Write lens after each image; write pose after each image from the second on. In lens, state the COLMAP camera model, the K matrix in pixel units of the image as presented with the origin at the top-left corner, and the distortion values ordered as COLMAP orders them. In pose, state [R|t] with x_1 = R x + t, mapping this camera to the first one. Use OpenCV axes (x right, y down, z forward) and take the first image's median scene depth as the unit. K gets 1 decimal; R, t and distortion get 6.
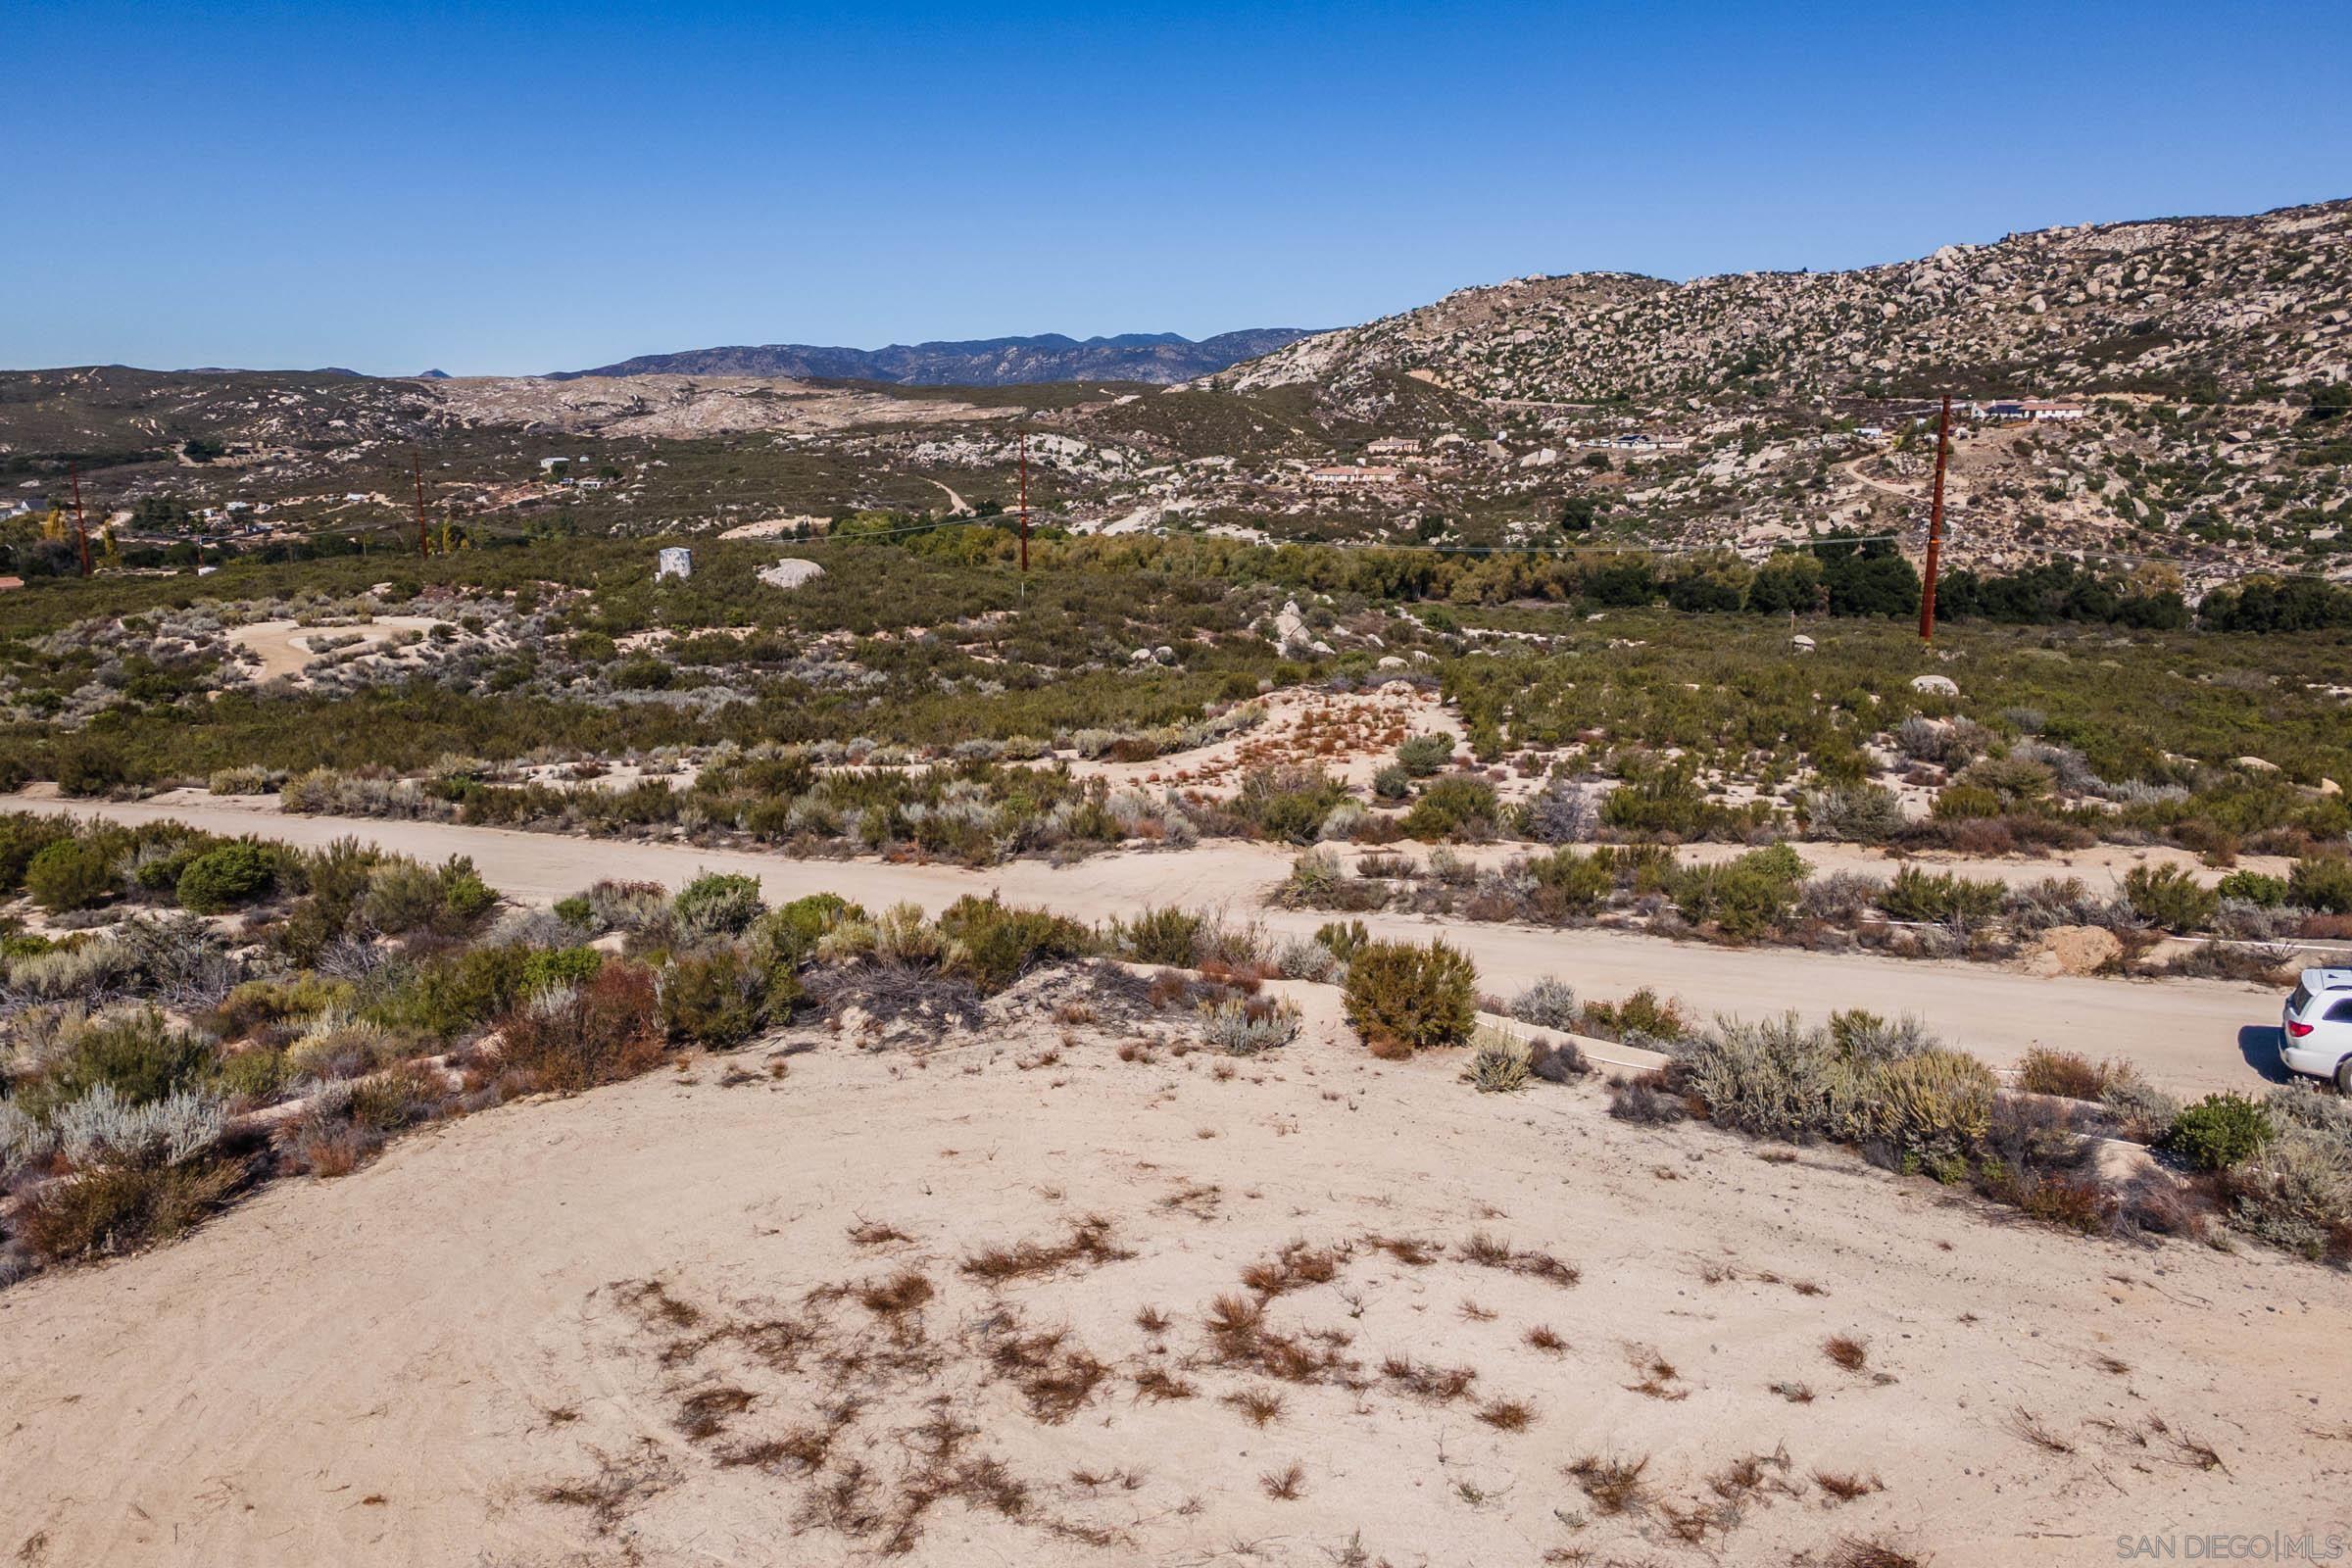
lens RADIAL K [[1705.6, 0, 1178.1], [0, 1705.6, 782.6], [0, 0, 1]] dist [0.024403, 0.022925]
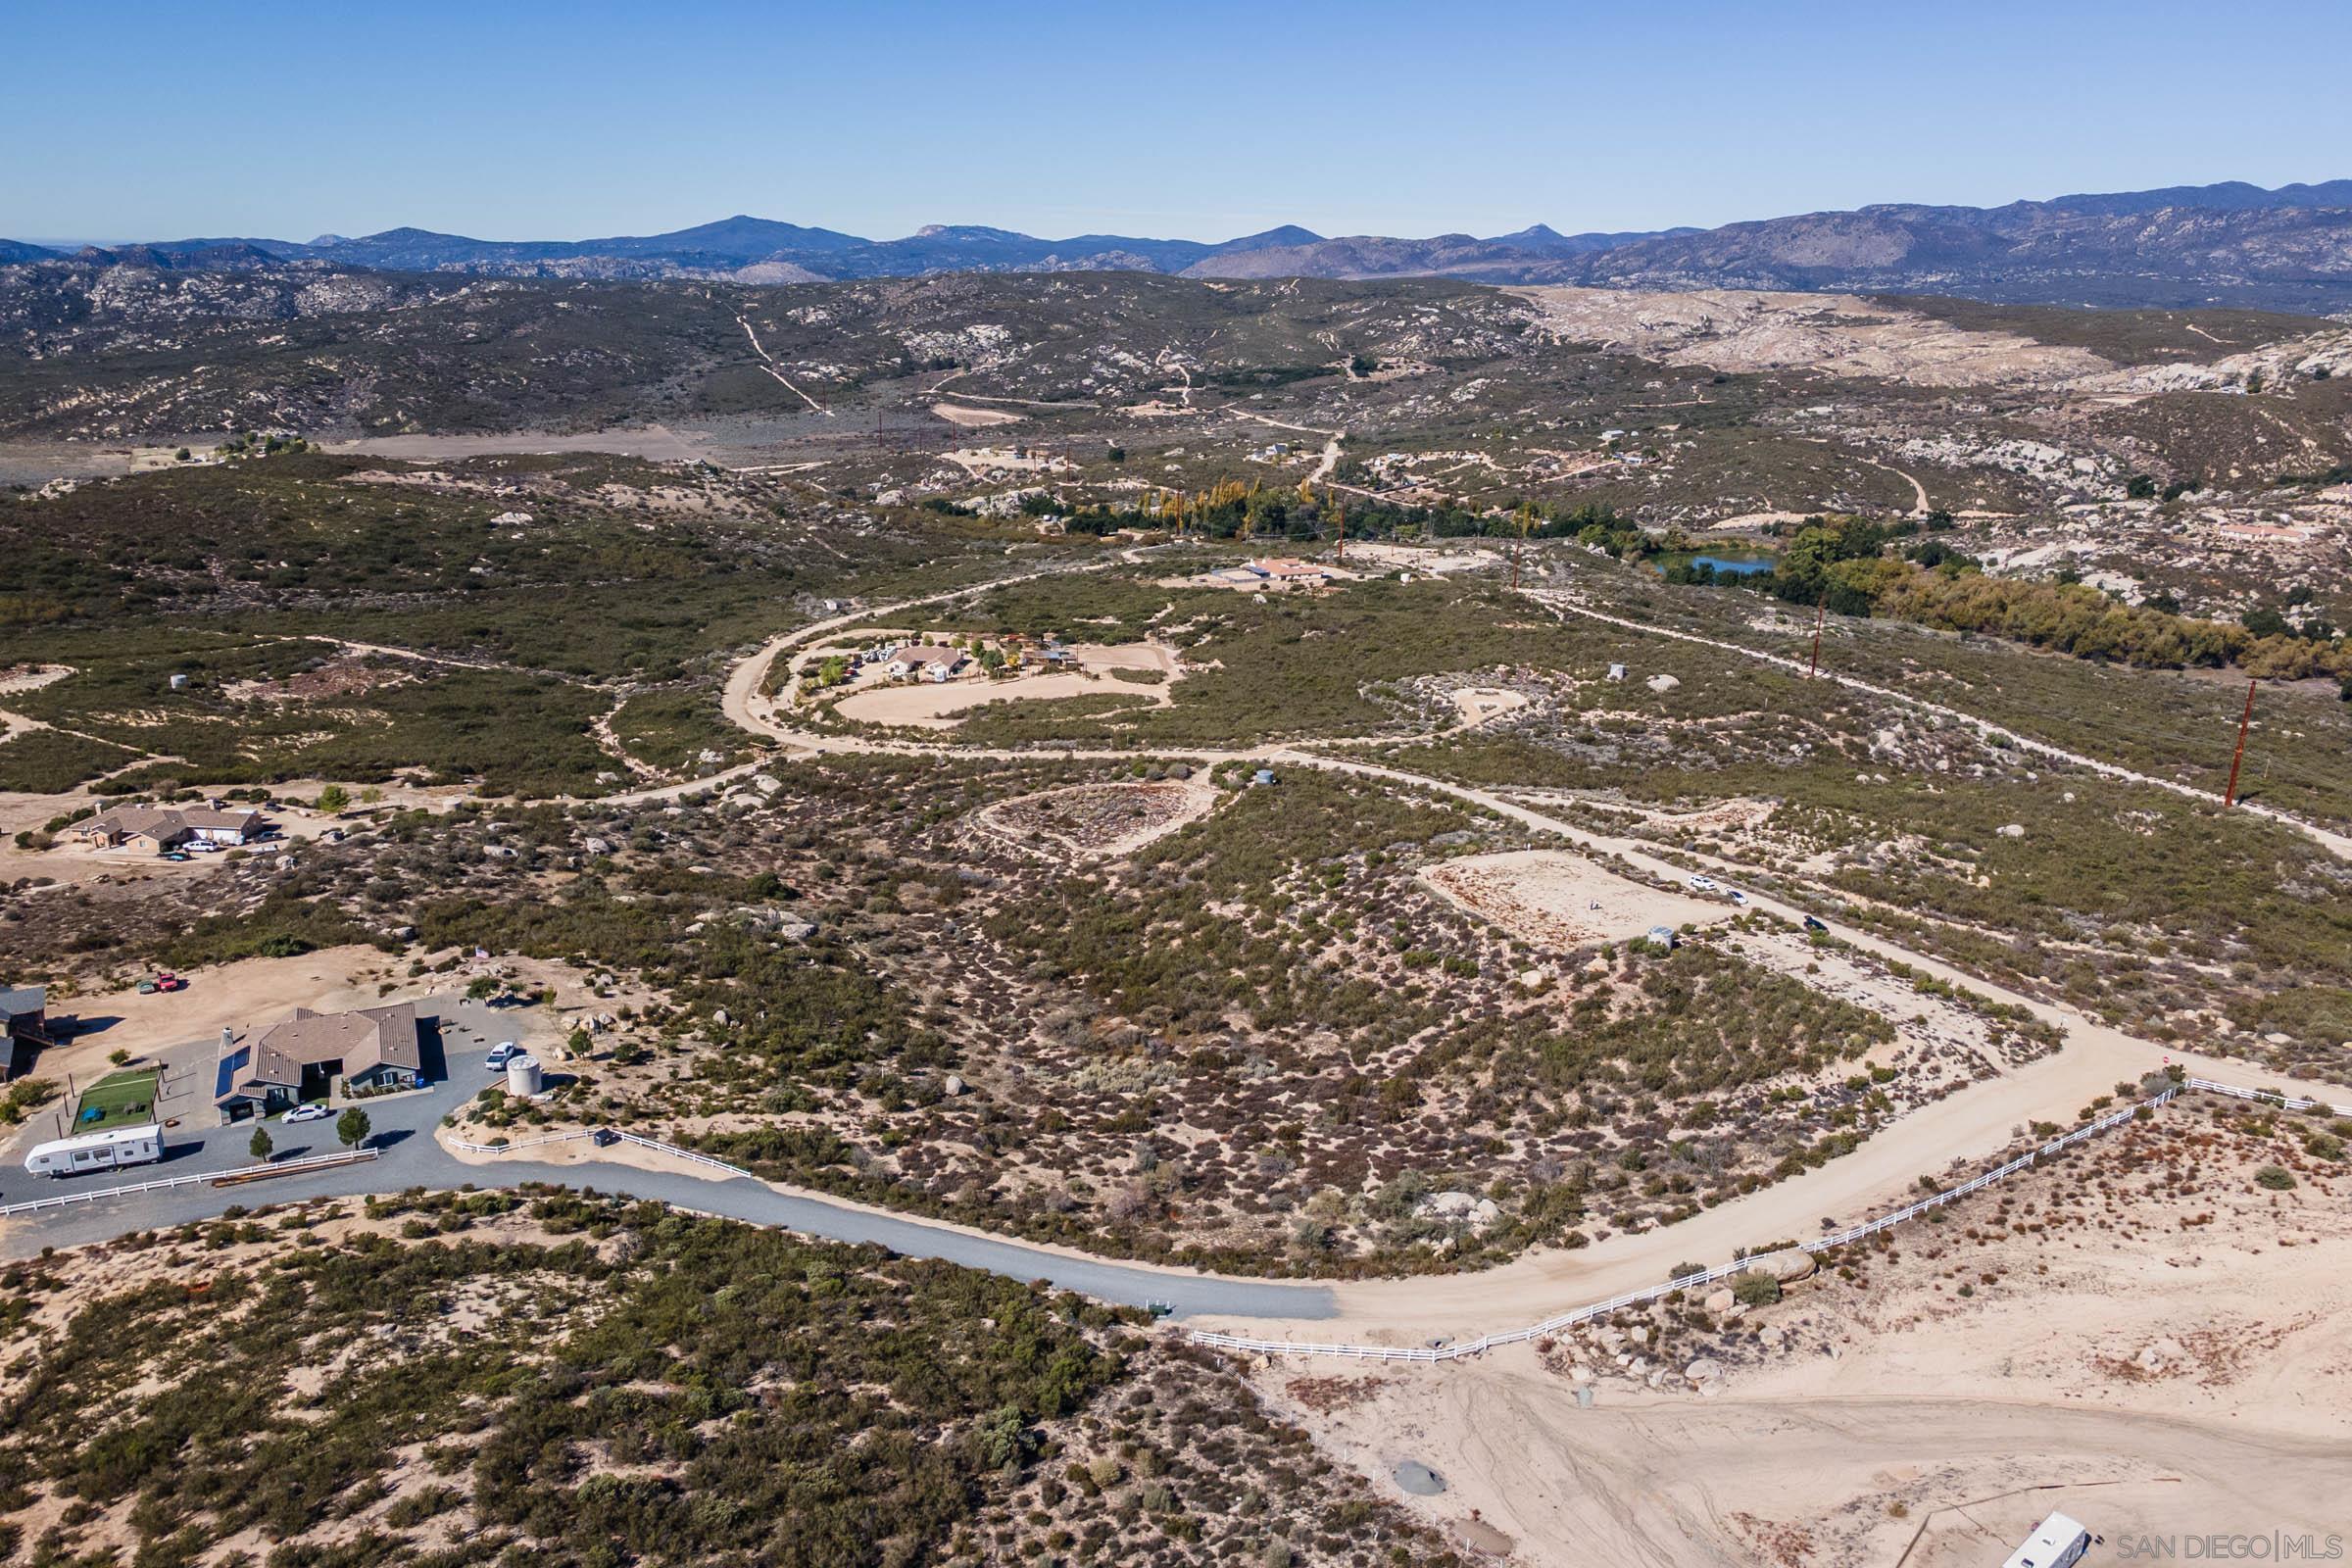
lens RADIAL K [[1705.6, 0, 1161.7], [0, 1705.6, 788.7], [0, 0, 1]] dist [0.024403, 0.022925]
pose [[0.822256, 0.181372, -0.539444, 0.114552], [-0.133995, 0.982910, 0.126230, -0.041699], [0.553119, -0.031511, 0.832506, -0.306999]]
